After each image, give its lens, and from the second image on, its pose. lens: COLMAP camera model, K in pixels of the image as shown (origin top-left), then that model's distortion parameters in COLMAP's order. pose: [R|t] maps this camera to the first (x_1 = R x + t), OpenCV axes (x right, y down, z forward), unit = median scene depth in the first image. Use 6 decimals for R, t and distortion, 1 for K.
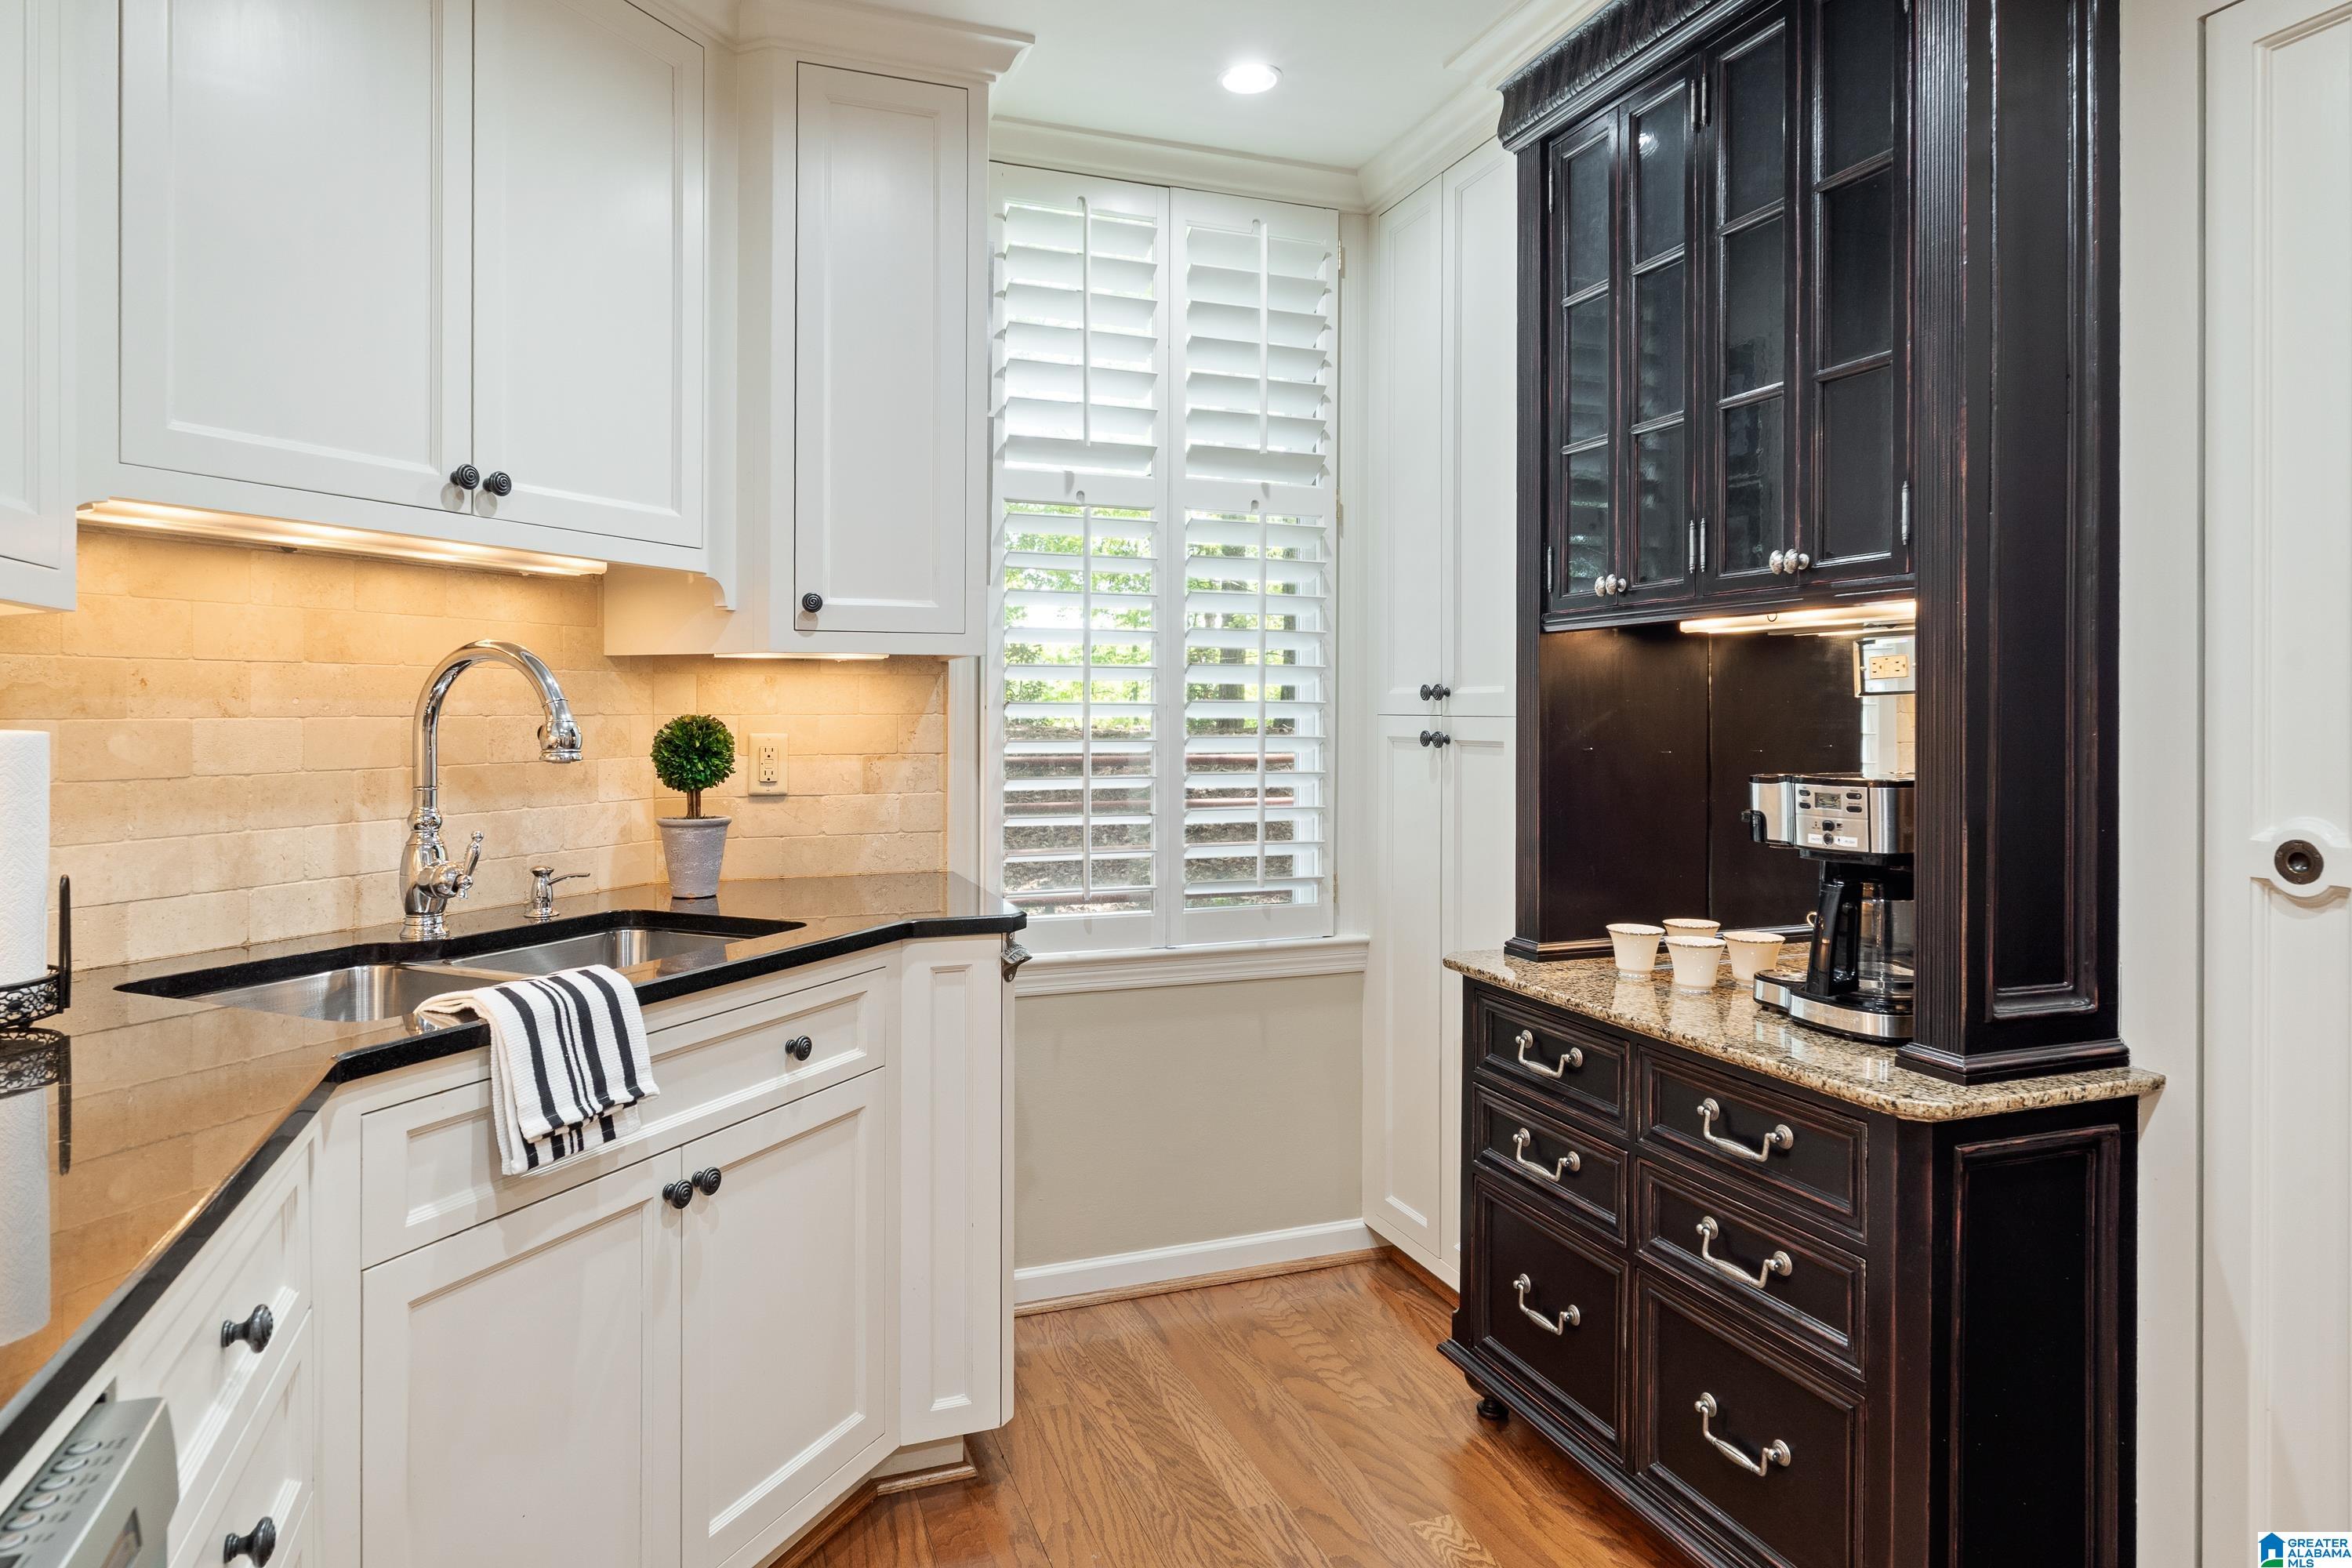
lens RADIAL K [[1366.0, 0, 1173.5], [0, 1366.0, 707.7], [0, 0, 1]] dist [-0.000722, -0.000394]
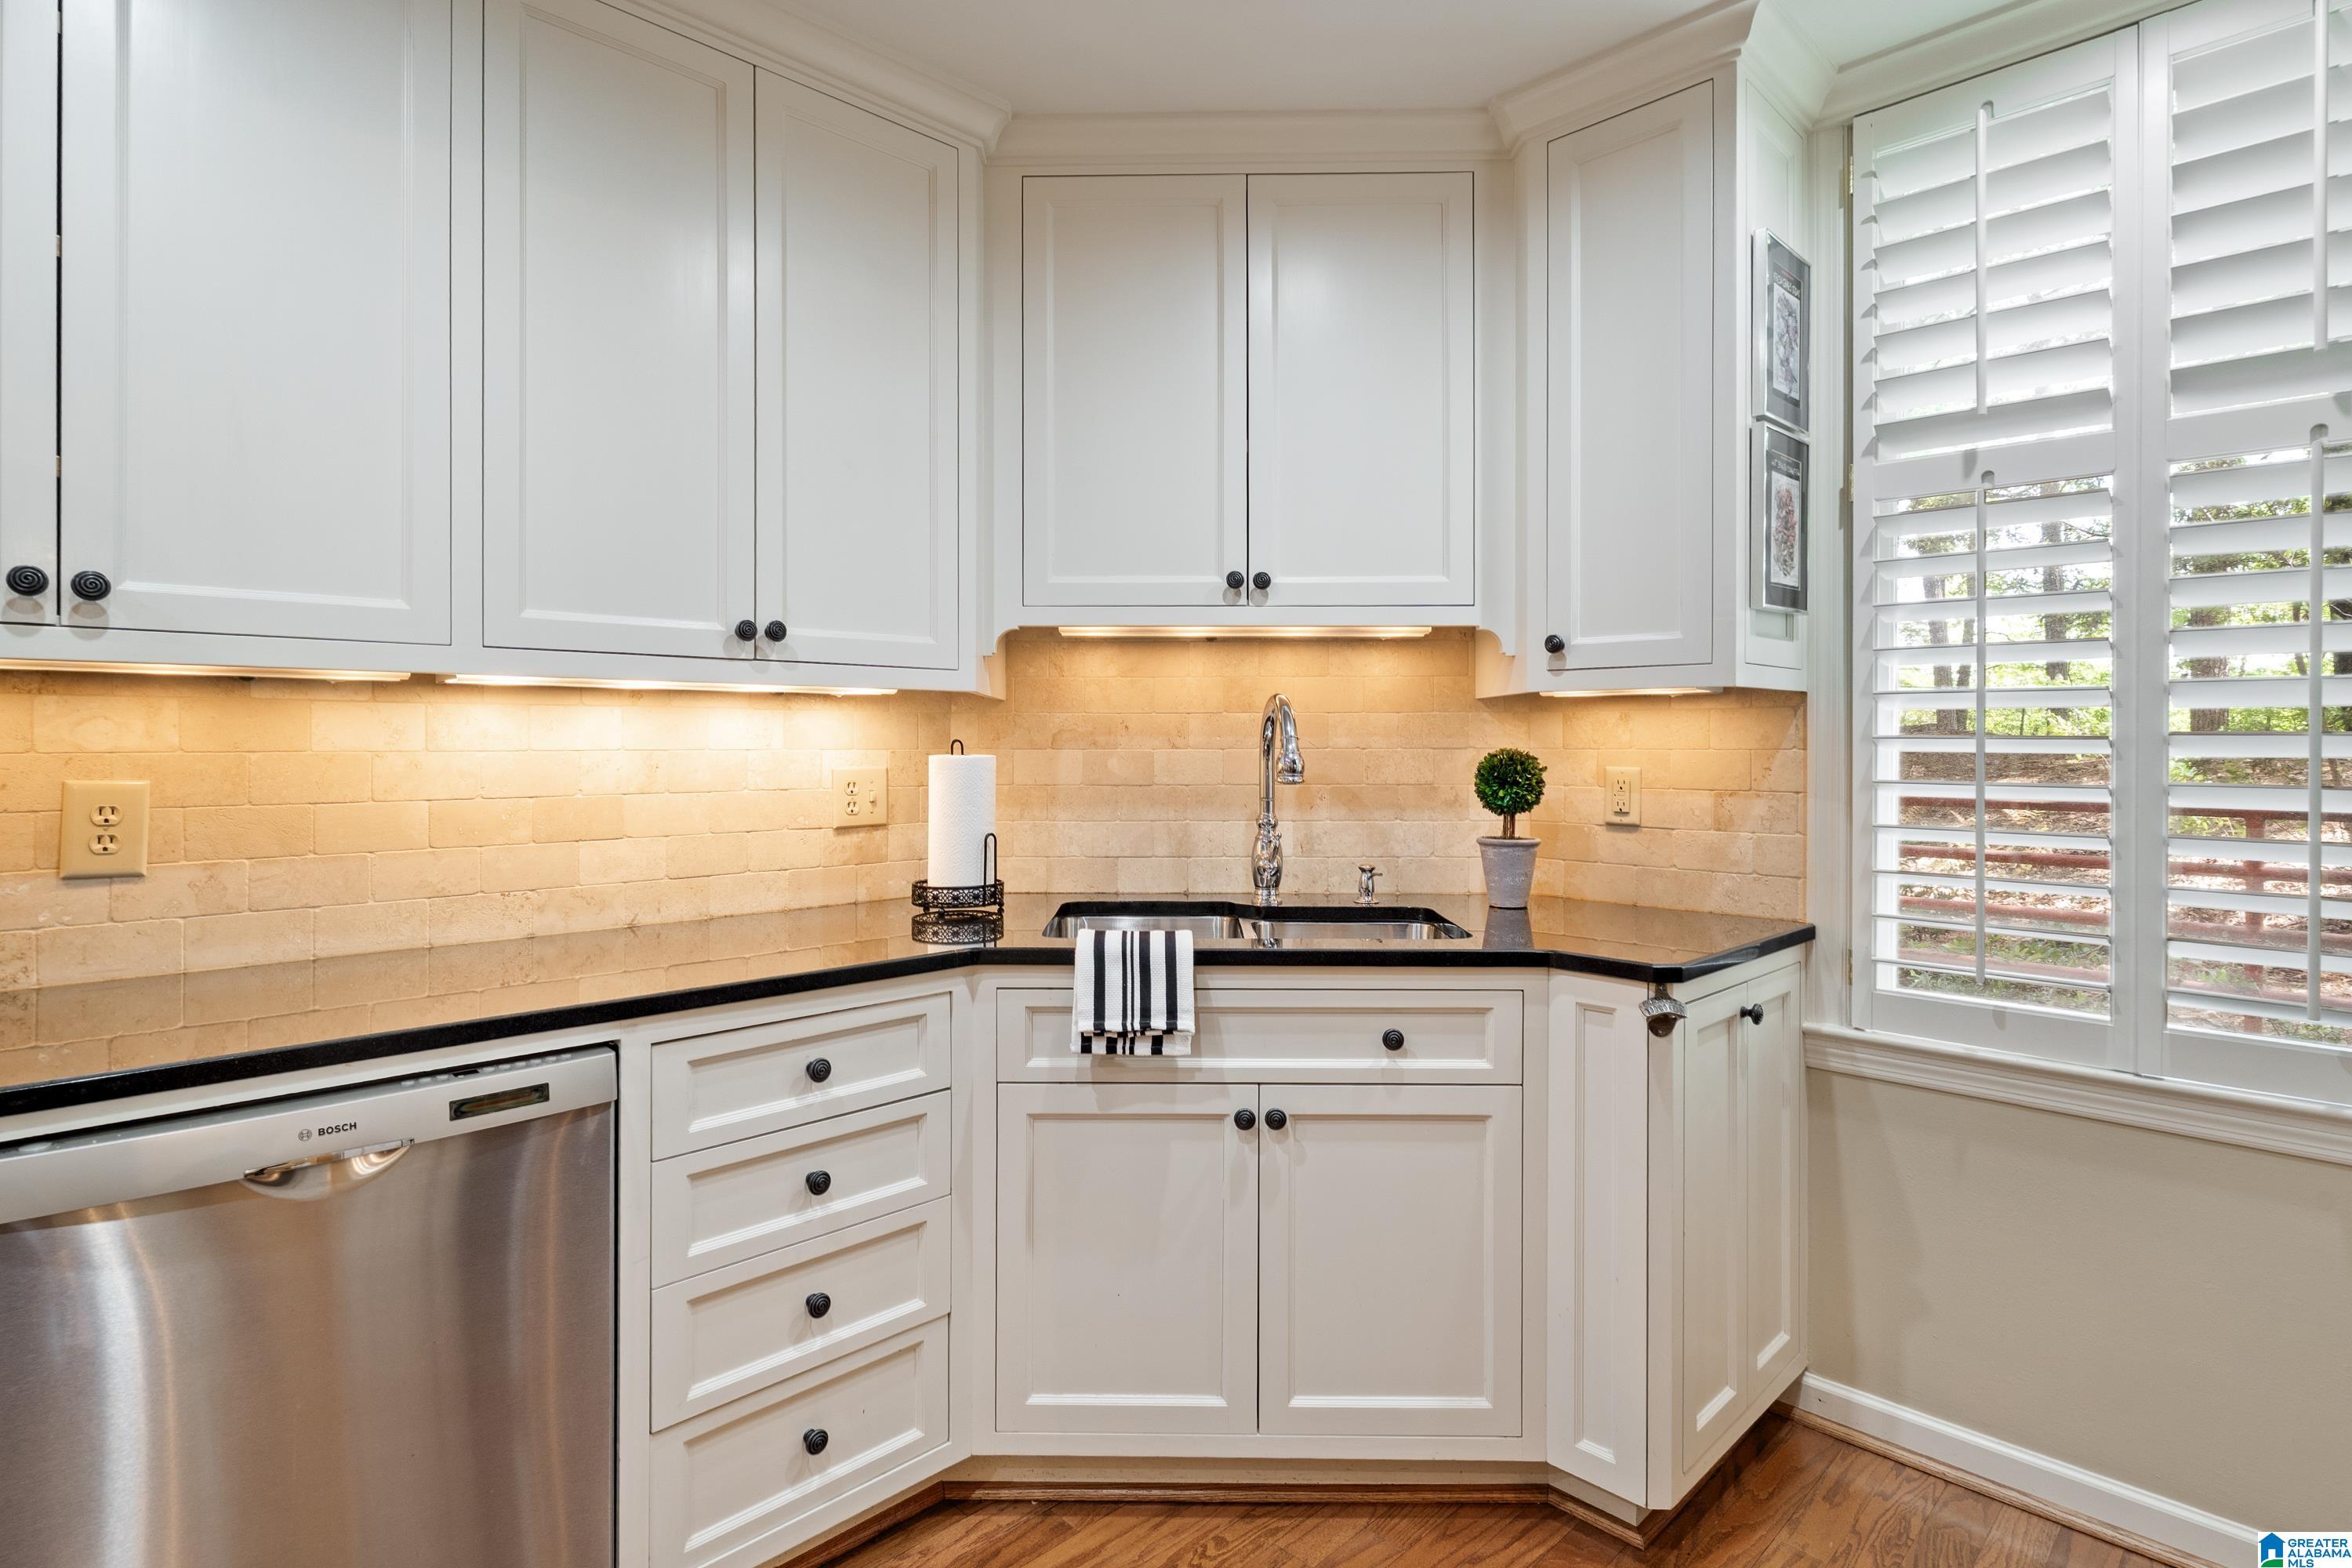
lens RADIAL K [[1188.7, 0, 1167.5], [0, 1188.7, 742.3], [0, 0, 1]] dist [0.003236, 0.000015]
pose [[0.403775, -0.000183, -0.914858, 0.463355], [0.000133, 1.000000, -0.000141, -0.000214], [0.914858, -0.000065, 0.403775, 0.347711]]
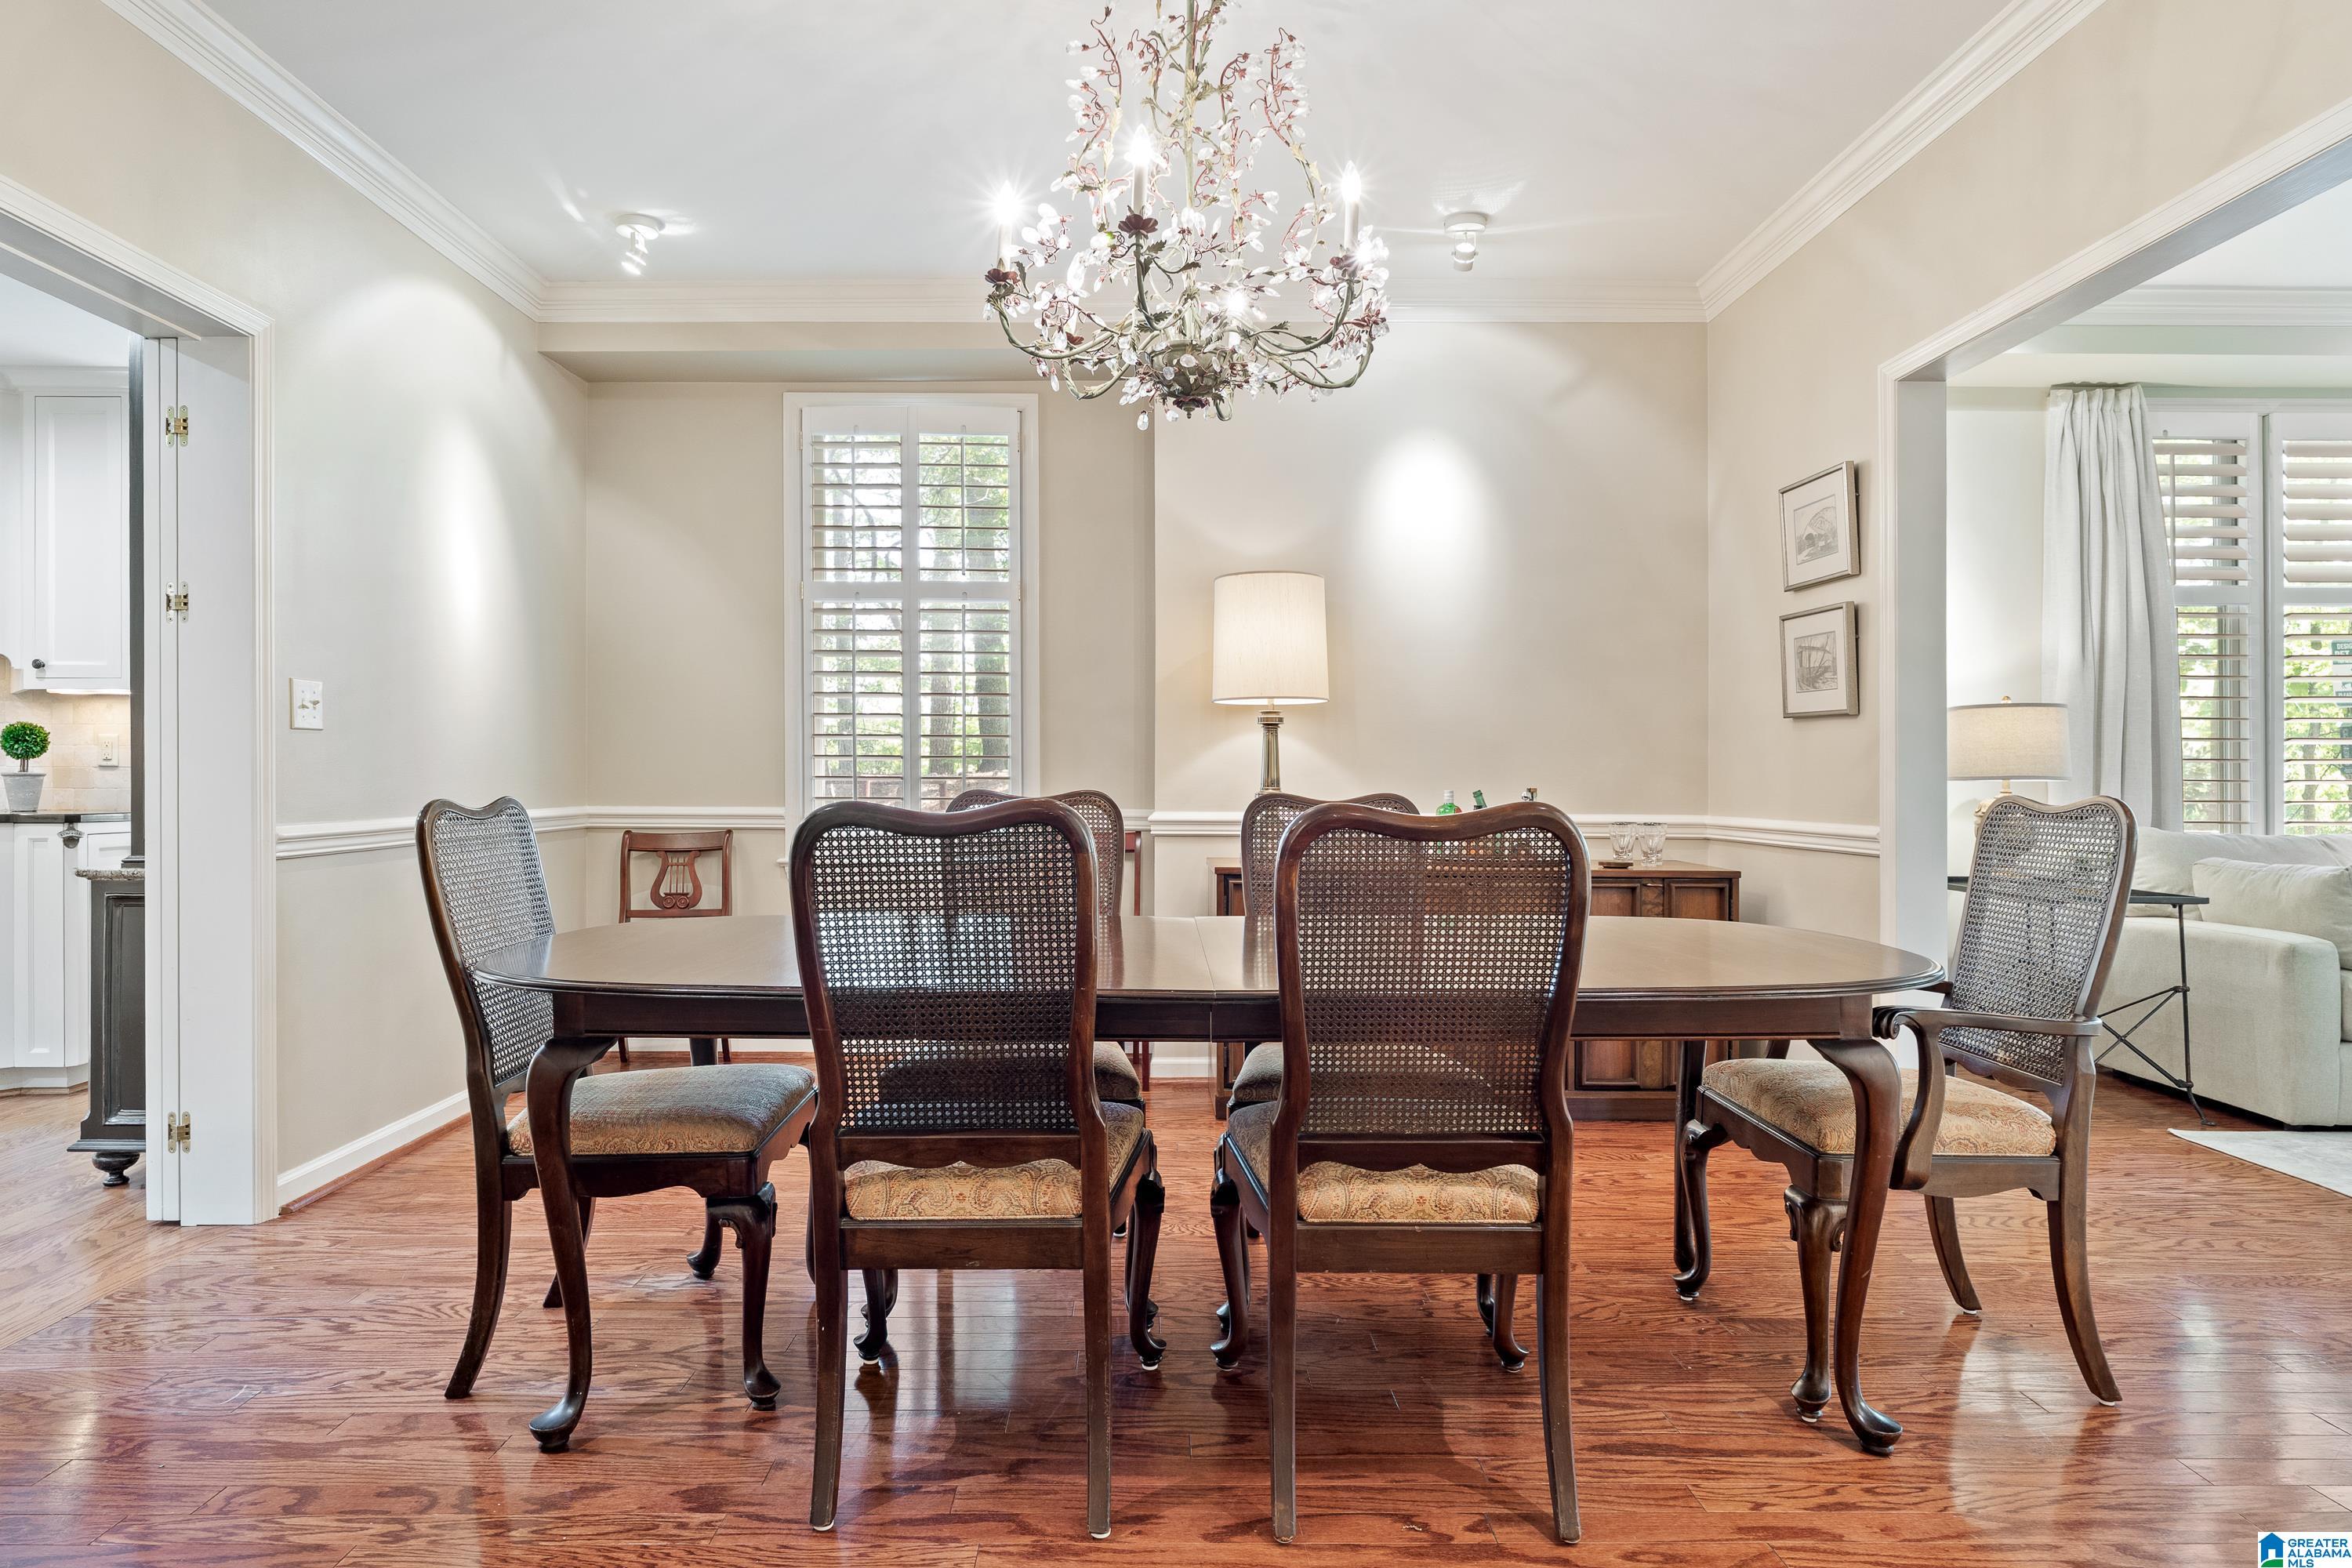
lens RADIAL K [[1386.9, 0, 1176.0], [0, 1386.9, 784.0], [0, 0, 1]] dist [-0.002901, -0.001367]
pose [[0.938185, 0.000807, -0.346133, 2.028071], [-0.000038, 0.999998, 0.002228, 0.096273], [0.346134, -0.002078, 0.938183, -0.340815]]
